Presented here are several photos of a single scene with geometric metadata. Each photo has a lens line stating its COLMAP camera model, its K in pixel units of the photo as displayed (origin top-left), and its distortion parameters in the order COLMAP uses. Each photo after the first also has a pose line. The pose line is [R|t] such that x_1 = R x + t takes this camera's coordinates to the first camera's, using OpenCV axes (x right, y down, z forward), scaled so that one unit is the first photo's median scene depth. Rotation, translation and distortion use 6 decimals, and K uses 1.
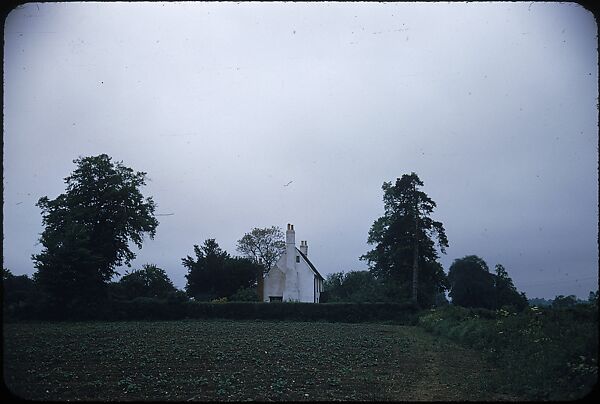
lens RADIAL K [[637.0, 0, 305.0], [0, 637.0, 202.3], [0, 0, 1]] dist [0.113213, -0.015274]
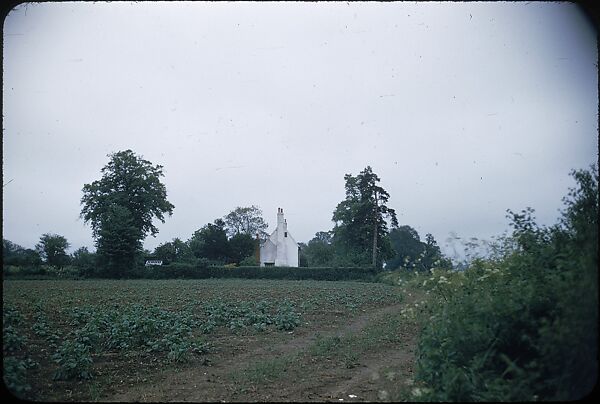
lens RADIAL K [[649.9, 0, 275.9], [0, 649.9, 194.1], [0, 0, 1]] dist [-0.000746, 0.008584]
pose [[0.997816, 0.010965, 0.065132, -0.120437], [-0.013823, 0.998954, 0.043594, -0.054114], [-0.064586, -0.044399, 0.996924, -0.344771]]
